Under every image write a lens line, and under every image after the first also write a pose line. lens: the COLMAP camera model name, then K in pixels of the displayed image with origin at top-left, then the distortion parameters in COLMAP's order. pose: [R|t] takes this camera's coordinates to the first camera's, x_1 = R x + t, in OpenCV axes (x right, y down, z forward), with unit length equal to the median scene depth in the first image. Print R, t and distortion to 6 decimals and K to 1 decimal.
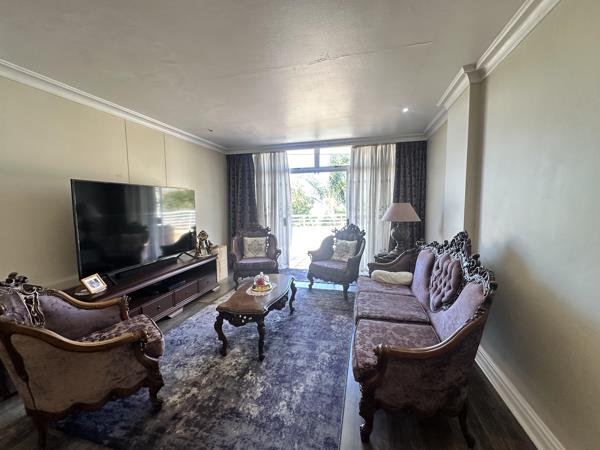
lens RADIAL K [[244.0, 0, 300.0], [0, 244.0, 225.0], [0, 0, 1]] dist [-0.000964, -0.000260]
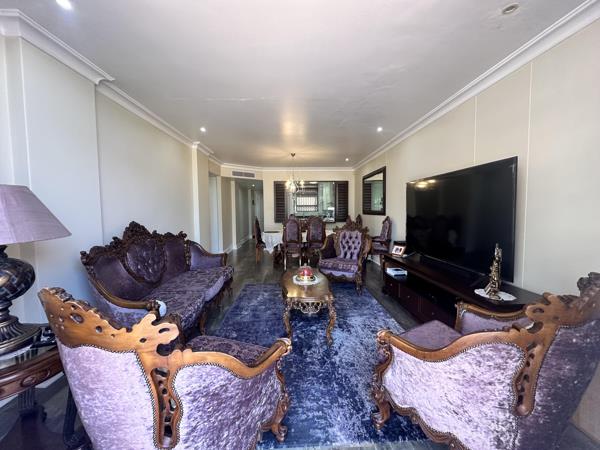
lens RADIAL K [[244.0, 0, 300.0], [0, 244.0, 225.0], [0, 0, 1]] dist [-0.000964, -0.000260]
pose [[-0.955027, 0.038383, -0.294023, 0.170113], [-0.004117, 0.989774, 0.142583, -0.122450], [0.296489, 0.137381, -0.945103, 2.044366]]
